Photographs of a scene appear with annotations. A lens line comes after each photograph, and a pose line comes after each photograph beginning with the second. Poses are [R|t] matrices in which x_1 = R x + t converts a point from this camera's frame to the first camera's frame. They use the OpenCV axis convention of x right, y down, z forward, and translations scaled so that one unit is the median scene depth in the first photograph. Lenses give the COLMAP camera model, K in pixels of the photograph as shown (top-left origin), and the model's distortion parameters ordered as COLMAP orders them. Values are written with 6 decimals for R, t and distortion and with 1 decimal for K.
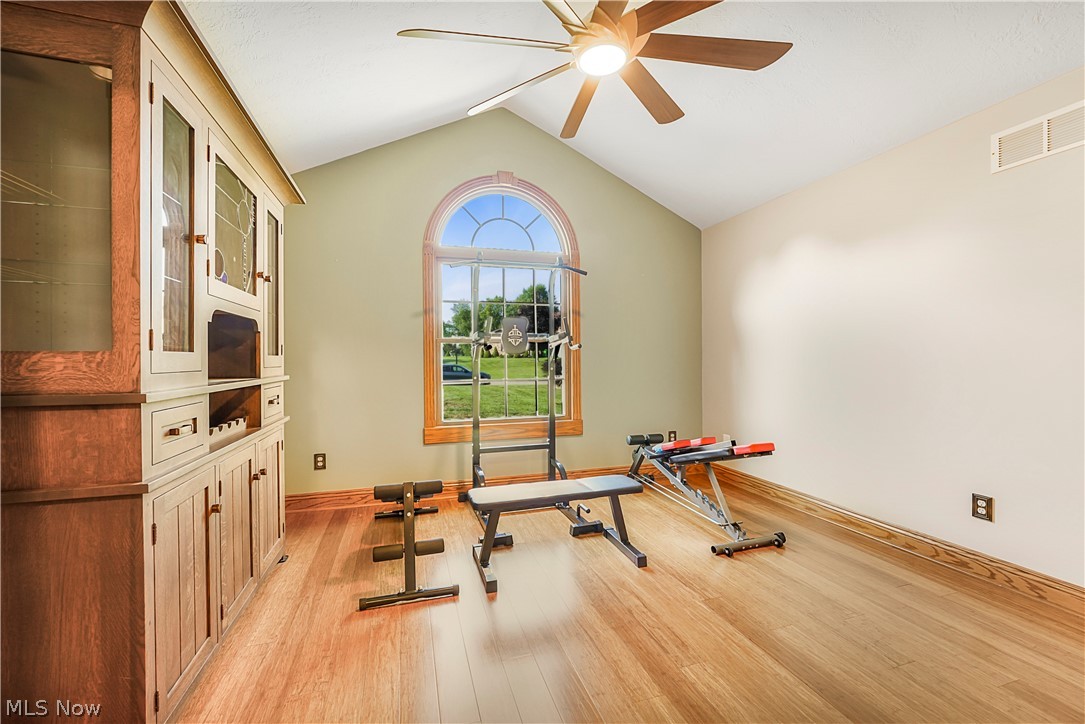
lens RADIAL K [[442.5, 0, 549.7], [0, 442.5, 357.9], [0, 0, 1]] dist [0.000625, 0.000077]
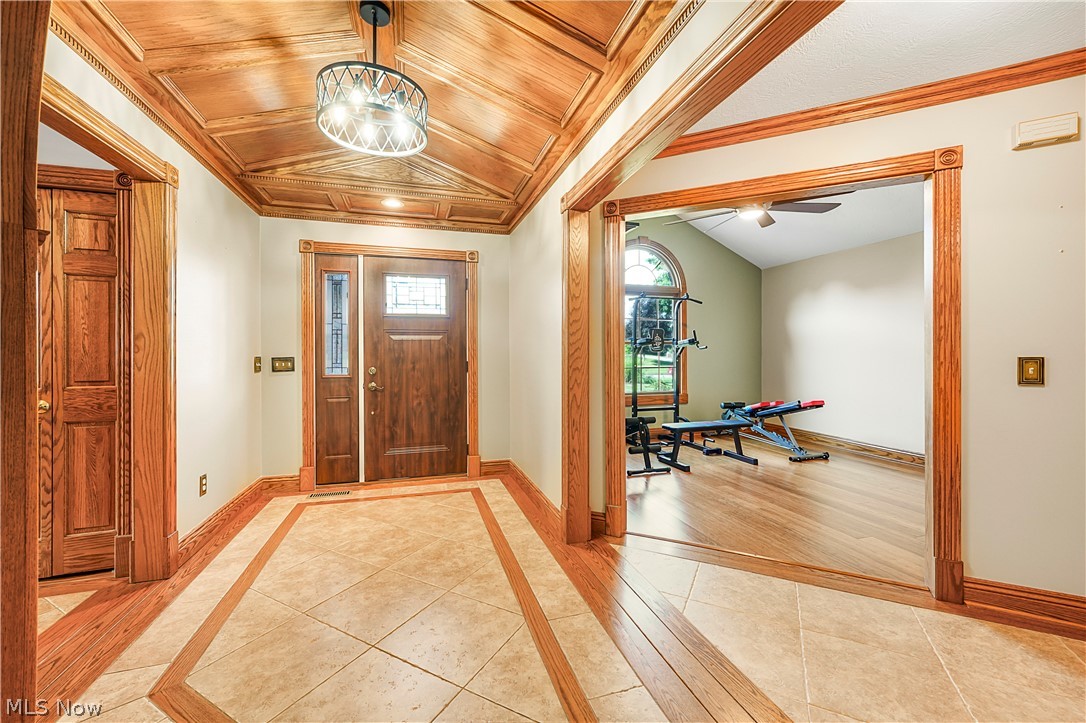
lens RADIAL K [[442.9, 0, 539.4], [0, 442.9, 353.9], [0, 0, 1]] dist [0.000625, 0.000077]
pose [[0.999904, -0.002033, -0.013686, -0.535884], [0.002041, 0.999998, 0.000516, -0.001955], [0.013685, -0.000544, 0.999906, -0.703433]]
